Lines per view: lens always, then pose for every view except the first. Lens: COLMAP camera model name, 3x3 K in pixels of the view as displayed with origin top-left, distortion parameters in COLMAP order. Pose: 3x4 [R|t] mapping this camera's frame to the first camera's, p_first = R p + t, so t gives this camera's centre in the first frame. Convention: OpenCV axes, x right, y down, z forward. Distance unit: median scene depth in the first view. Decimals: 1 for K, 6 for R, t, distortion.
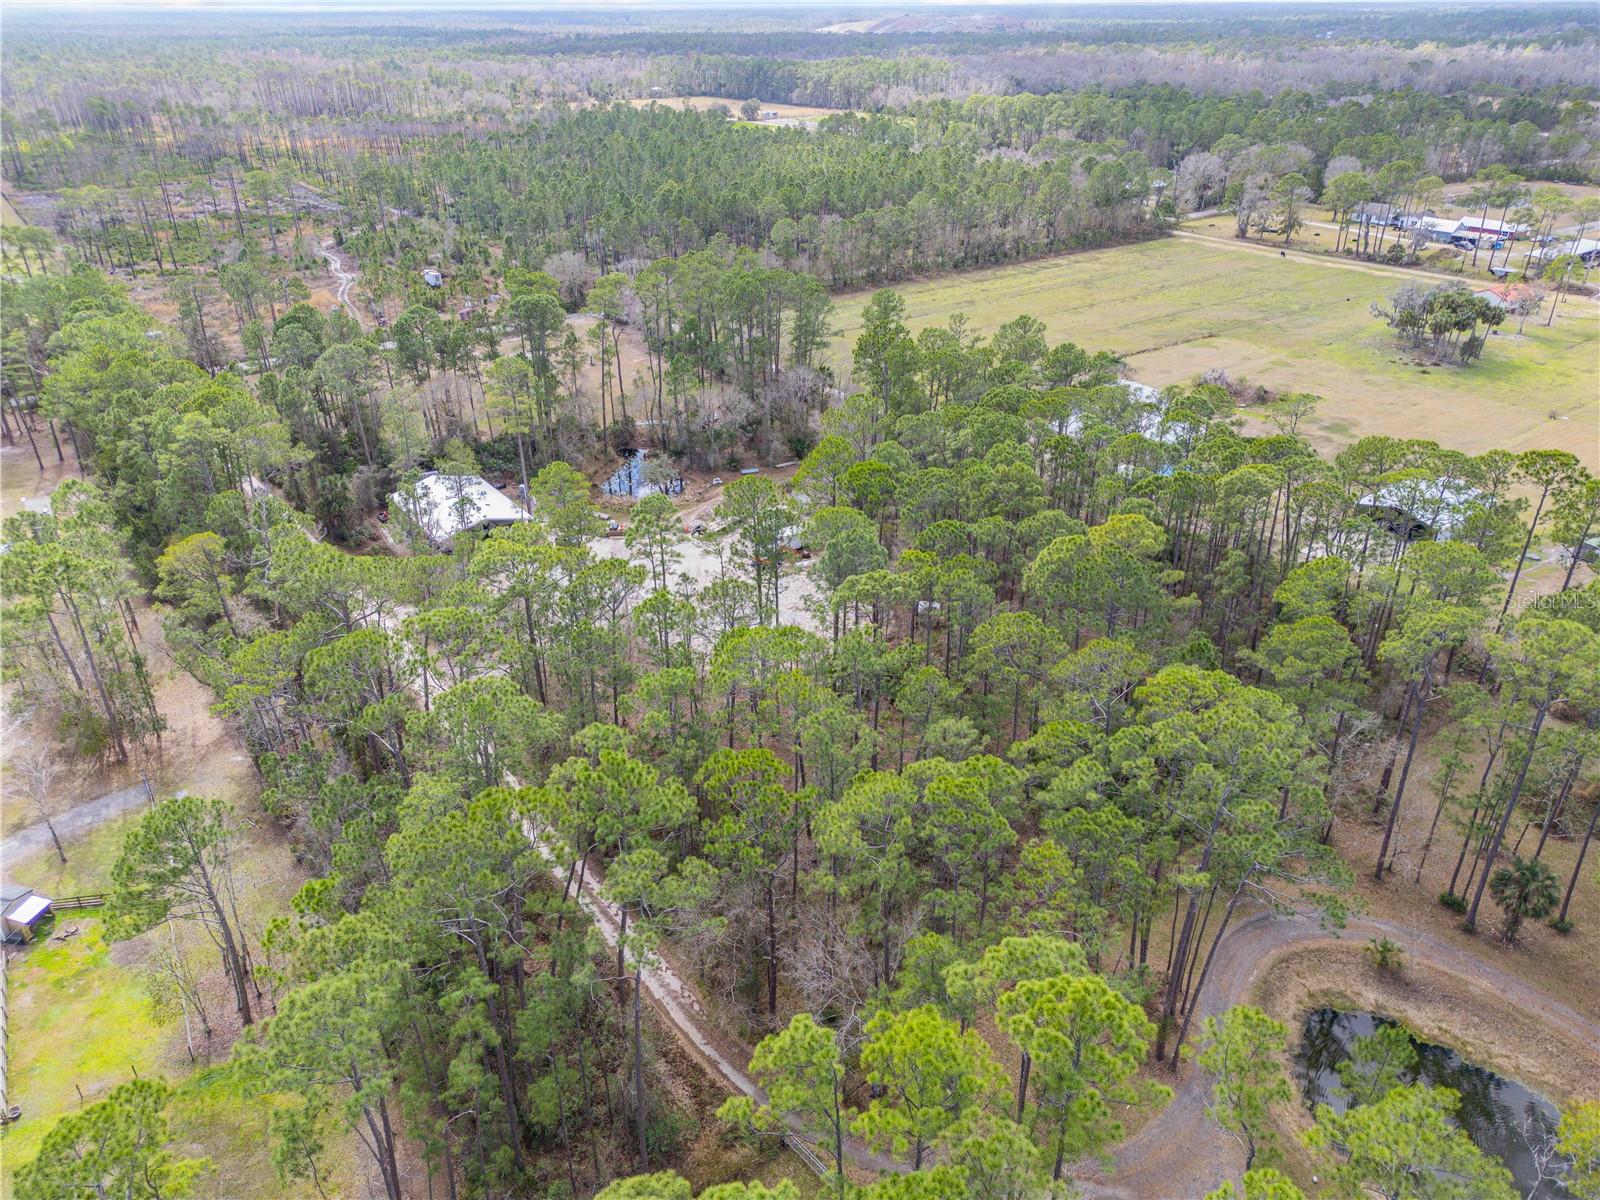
lens RADIAL K [[1119.8, 0, 804.8], [0, 1119.8, 606.3], [0, 0, 1]] dist [0.066457, -0.051816]
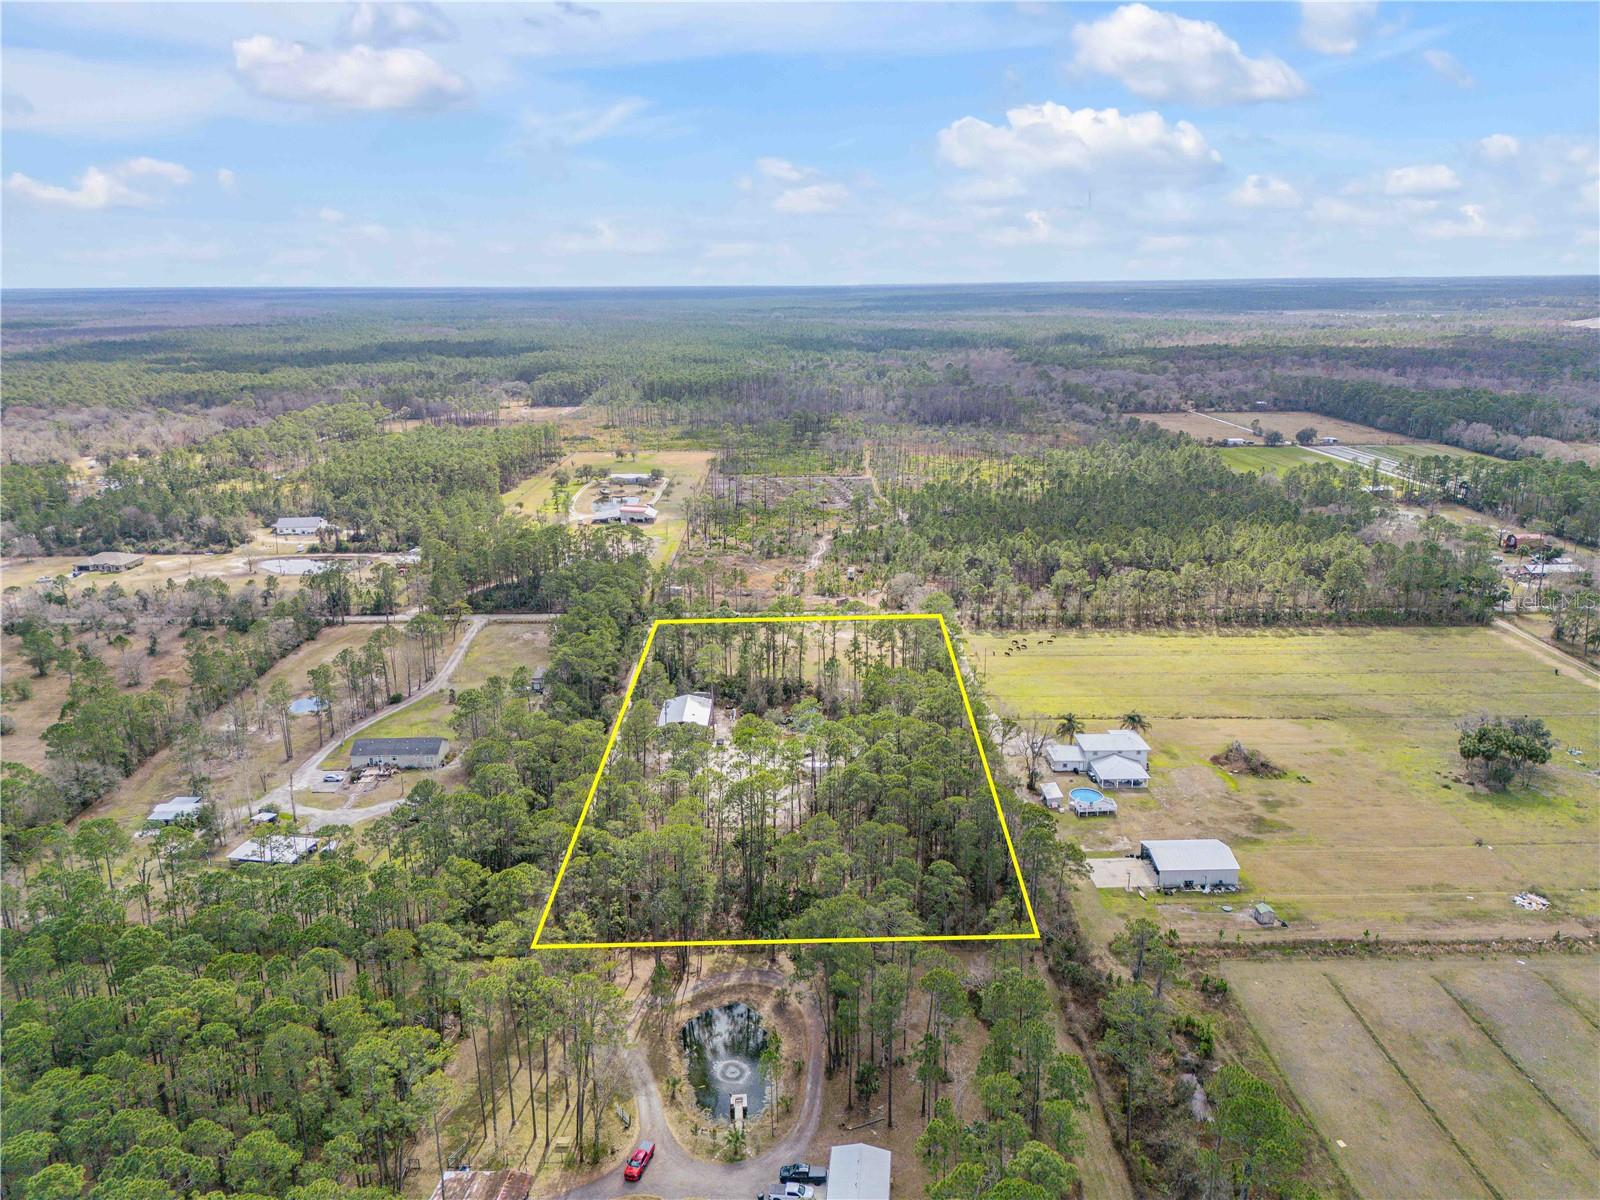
lens RADIAL K [[1119.8, 0, 800.0], [0, 1119.8, 600.0], [0, 0, 1]] dist [0.101569, -0.105478]
pose [[0.812248, 0.159118, -0.561190, 0.636384], [-0.270536, 0.955106, -0.120757, -0.064713], [0.516782, 0.249907, 0.818830, -0.376929]]
